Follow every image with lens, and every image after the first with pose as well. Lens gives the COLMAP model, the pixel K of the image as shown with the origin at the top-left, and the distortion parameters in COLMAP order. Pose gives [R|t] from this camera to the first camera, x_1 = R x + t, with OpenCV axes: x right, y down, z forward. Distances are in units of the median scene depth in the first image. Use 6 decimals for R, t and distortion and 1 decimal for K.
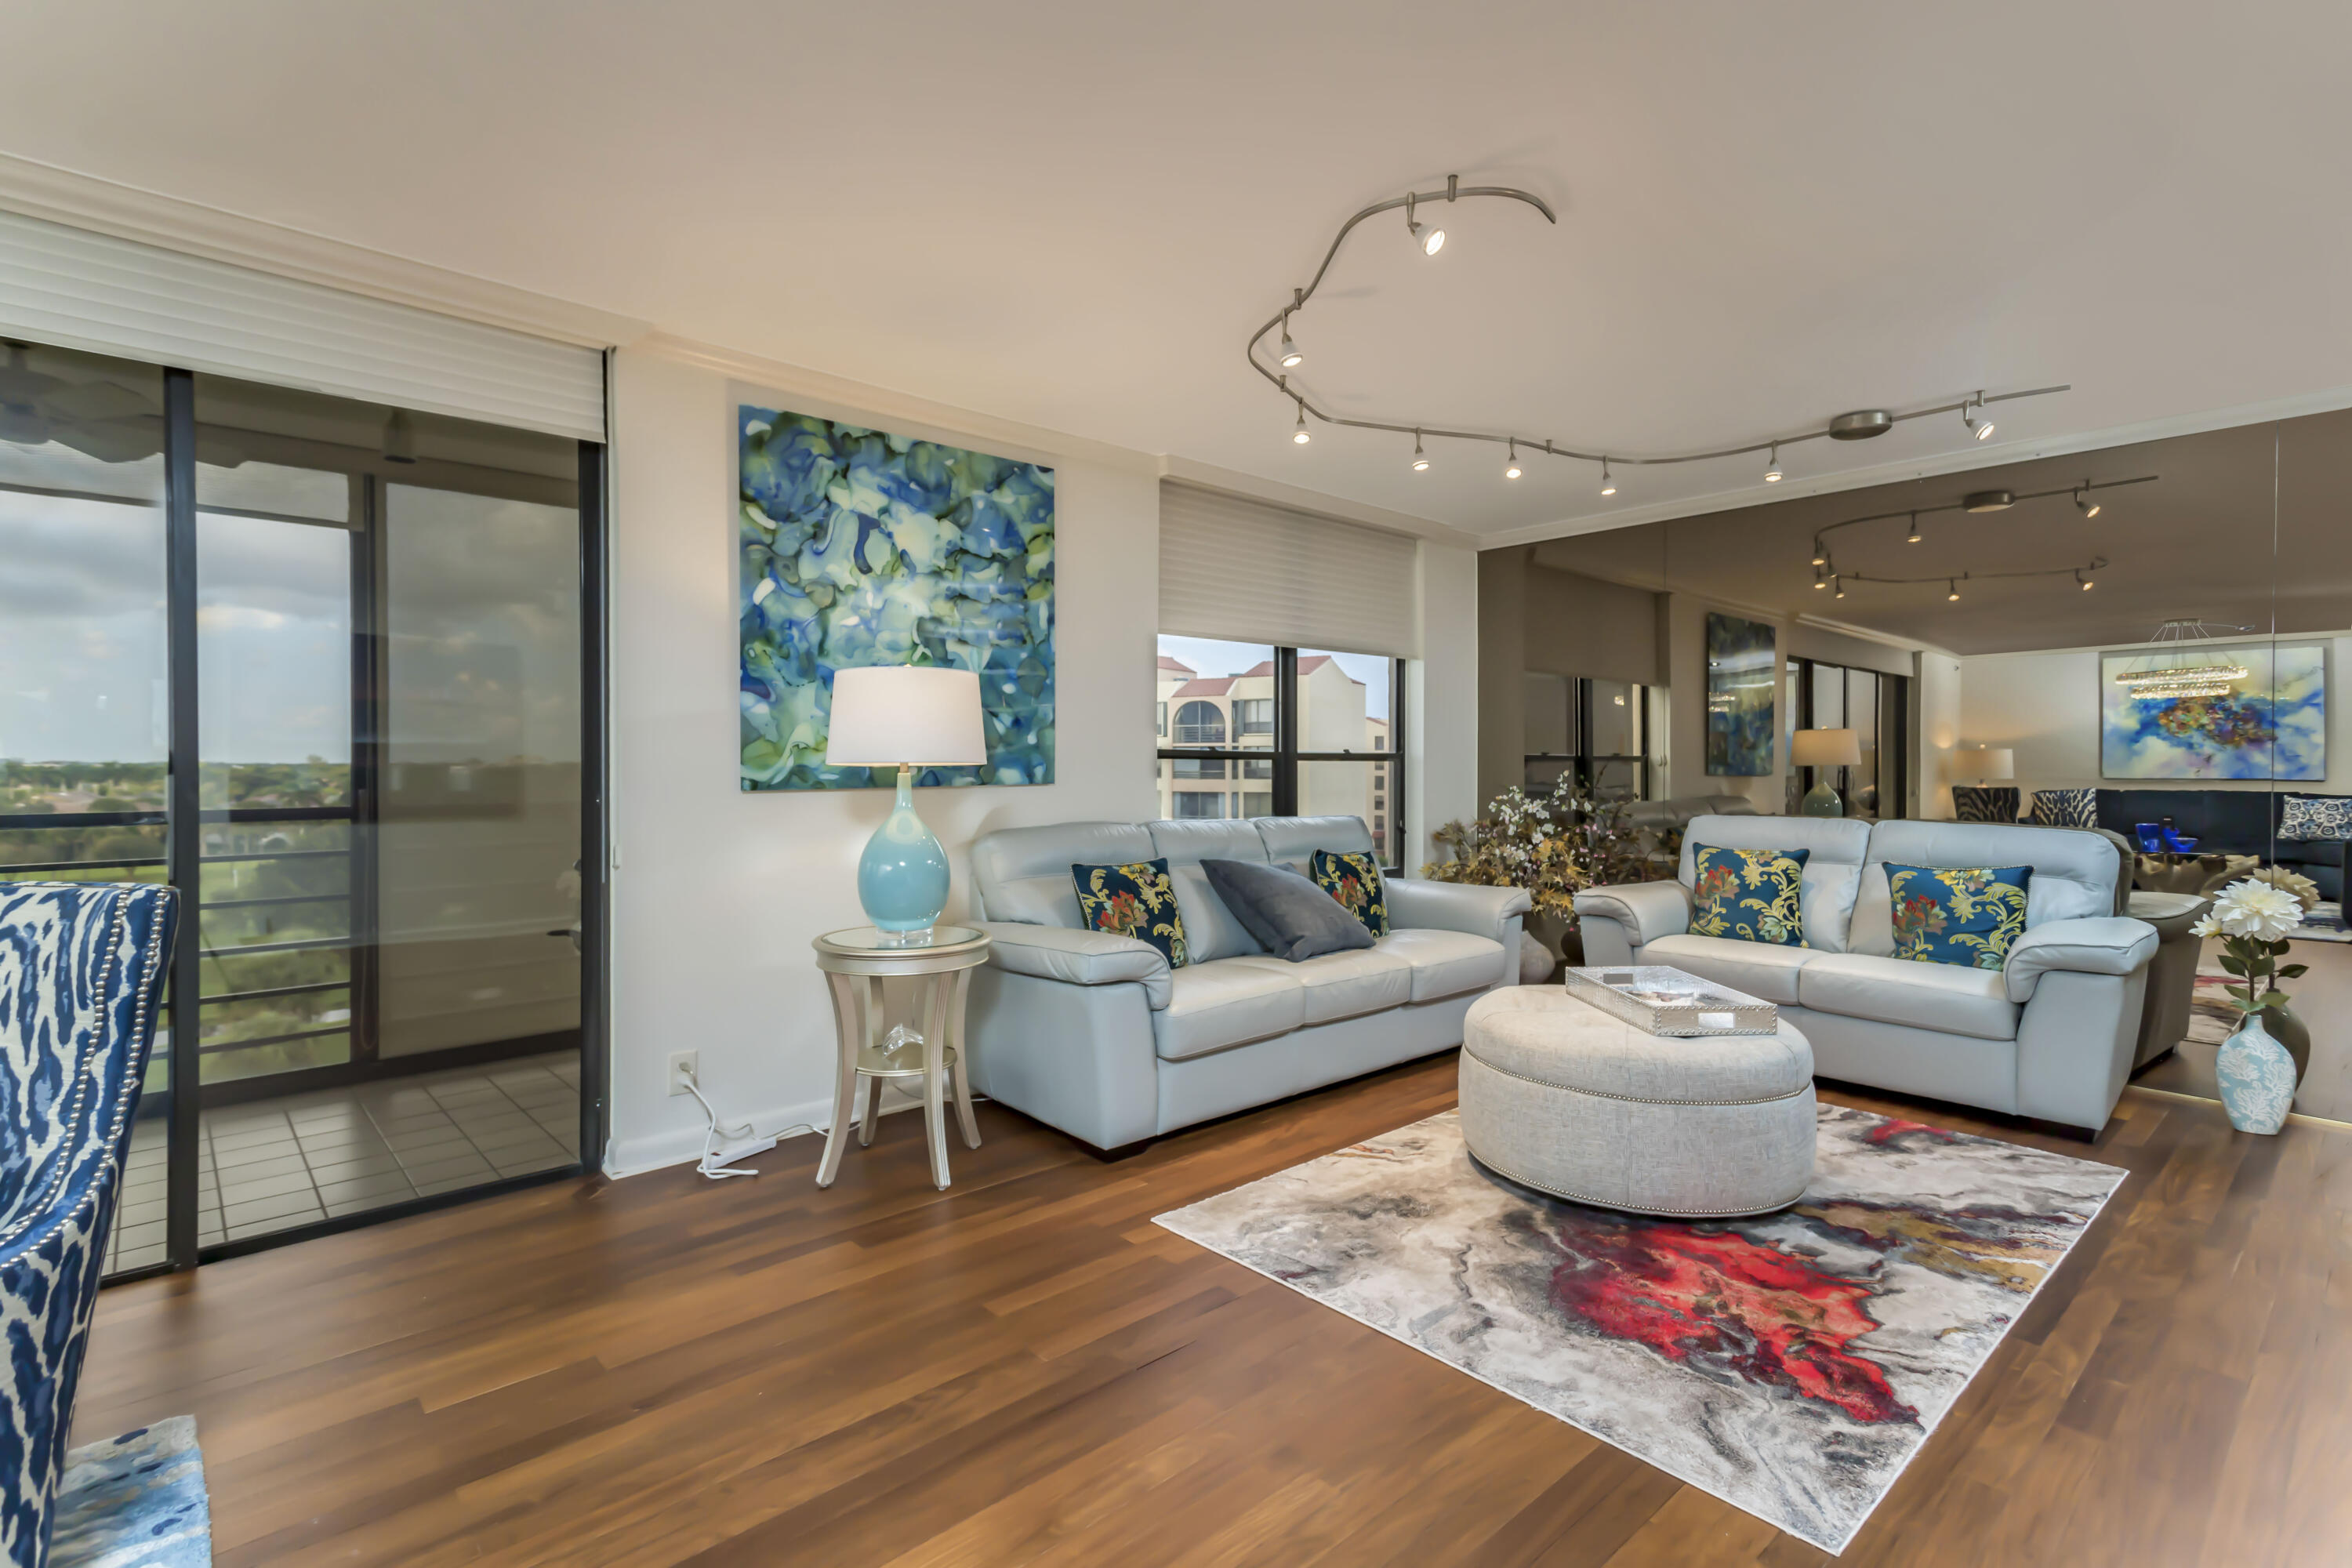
lens RADIAL K [[1113.9, 0, 1167.3], [0, 1113.9, 775.2], [0, 0, 1]] dist [0.024489, 0.000728]
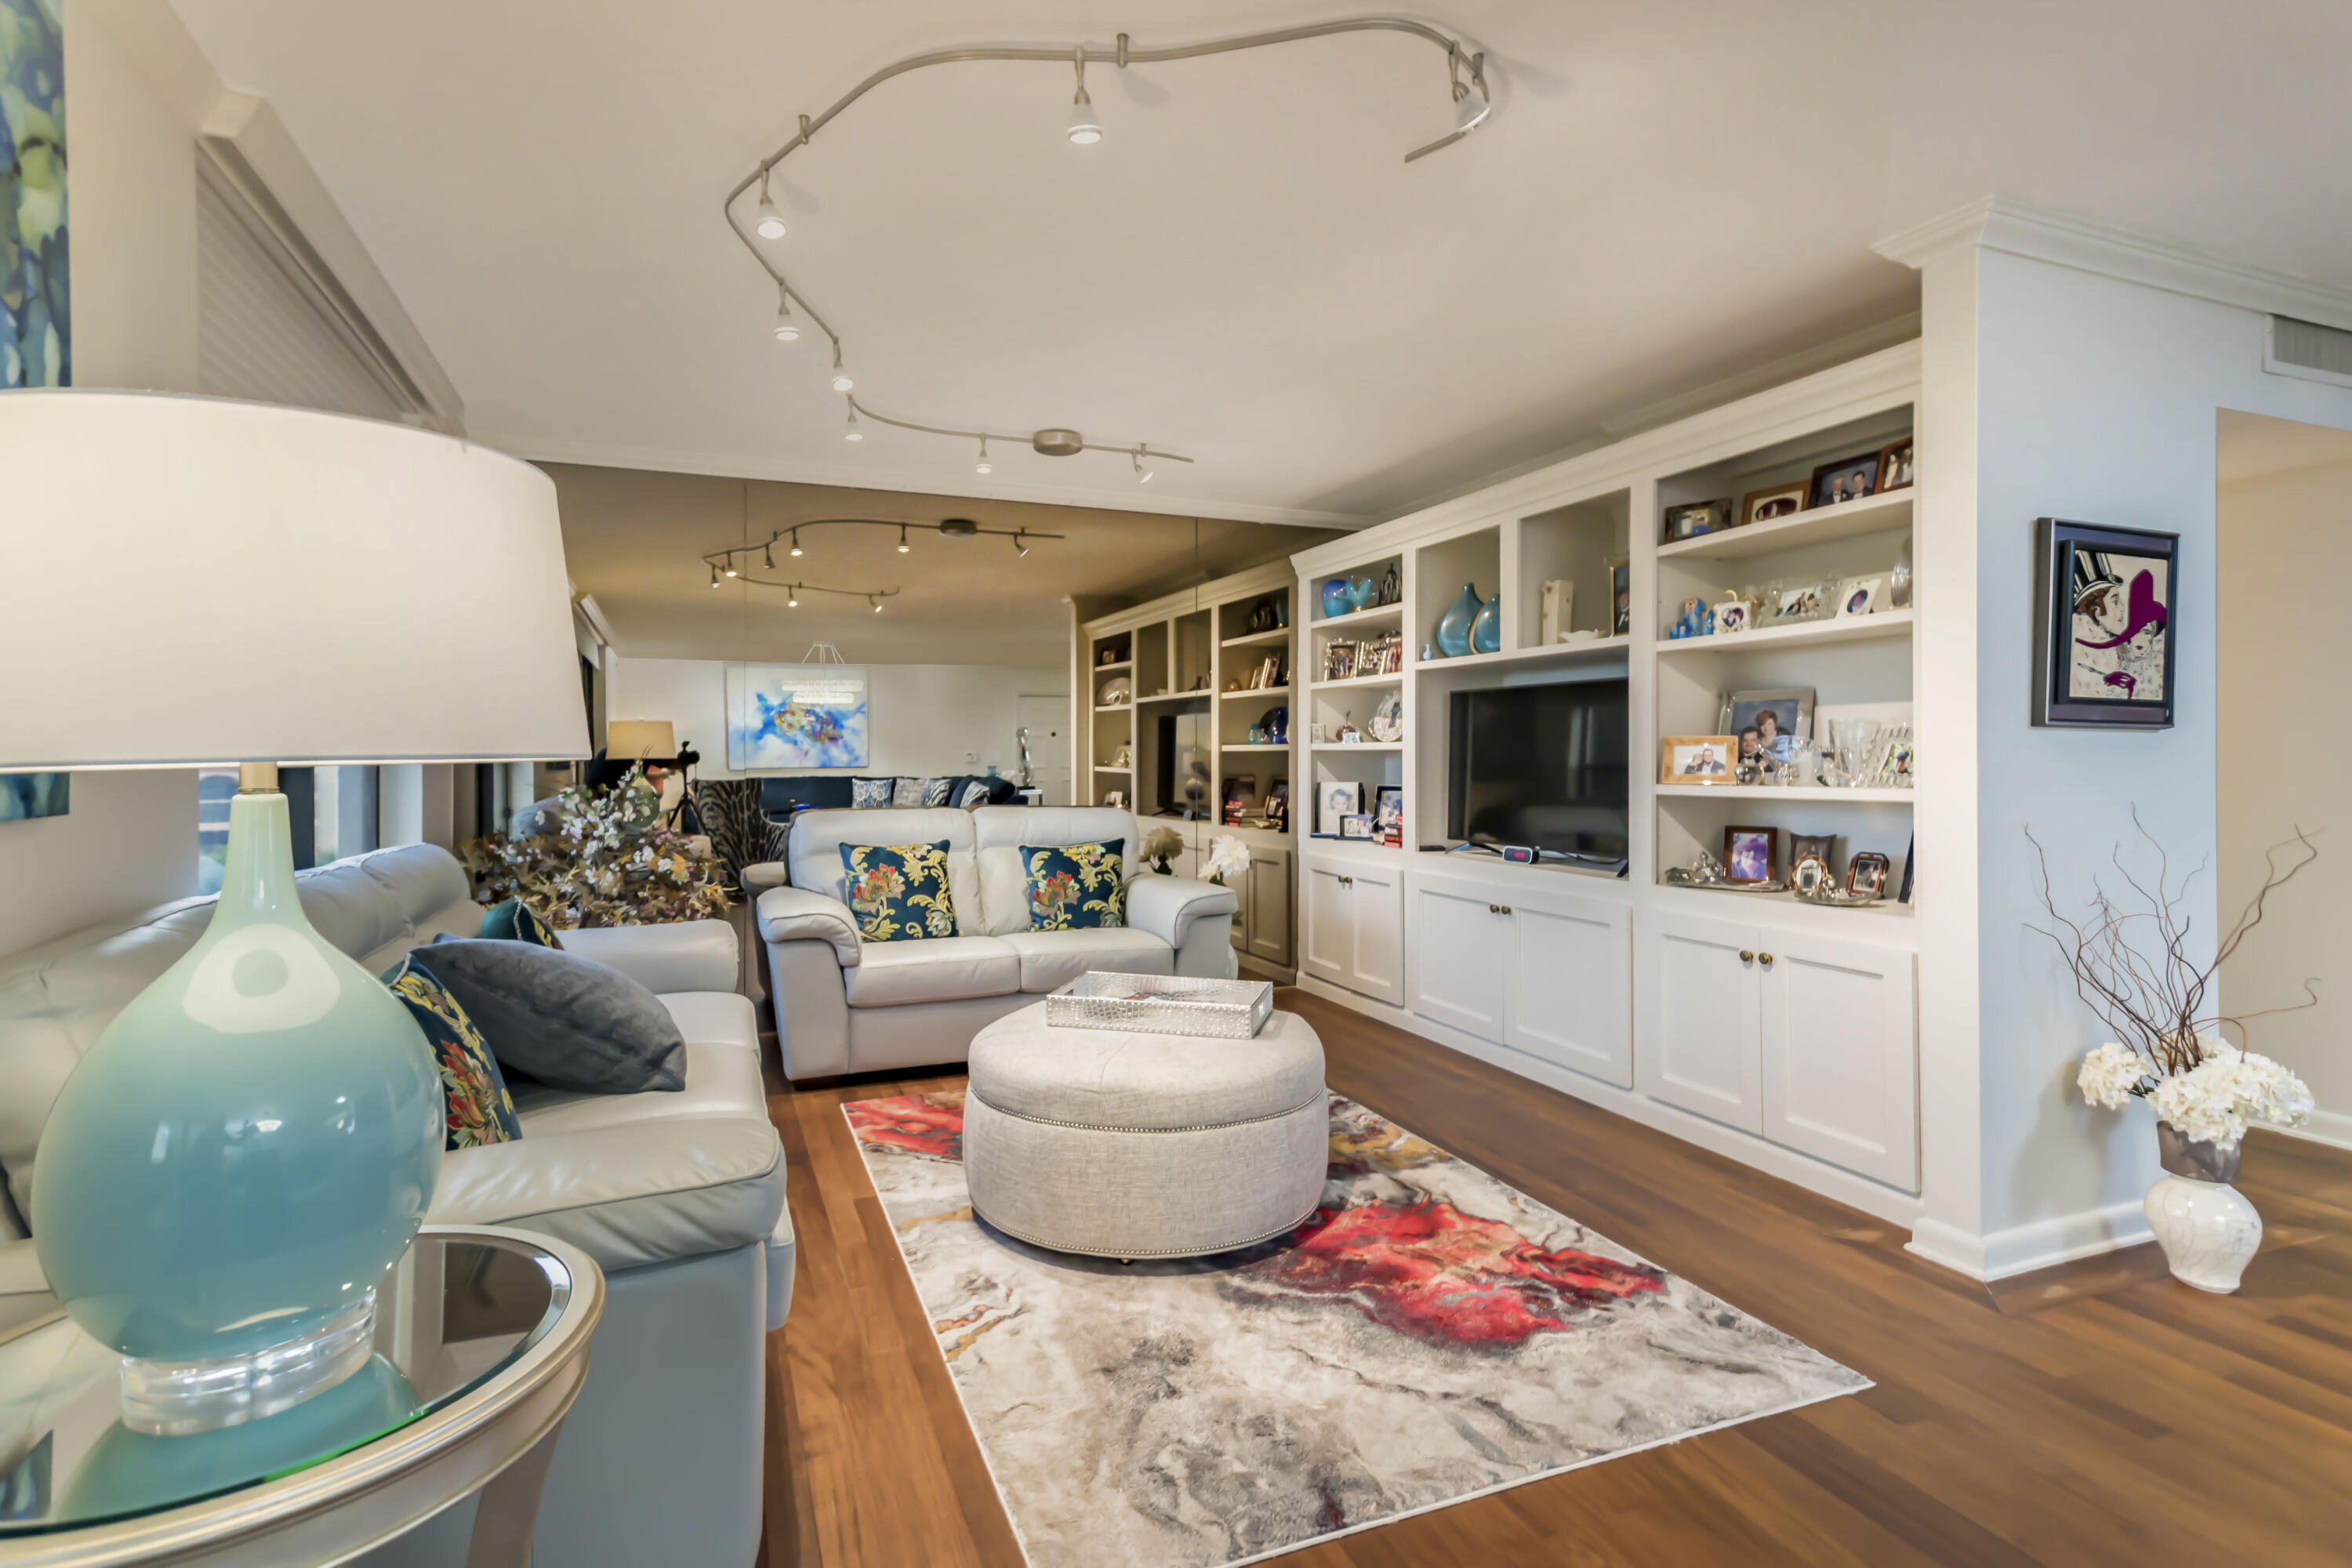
lens RADIAL K [[1113.9, 0, 1140.7], [0, 1113.9, 748.6], [0, 0, 1]] dist [0.024489, 0.000728]
pose [[0.340438, 0.002691, 0.940263, -0.413804], [0.014935, 0.999854, -0.008269, -0.007317], [-0.940148, 0.016858, 0.340348, 0.635769]]
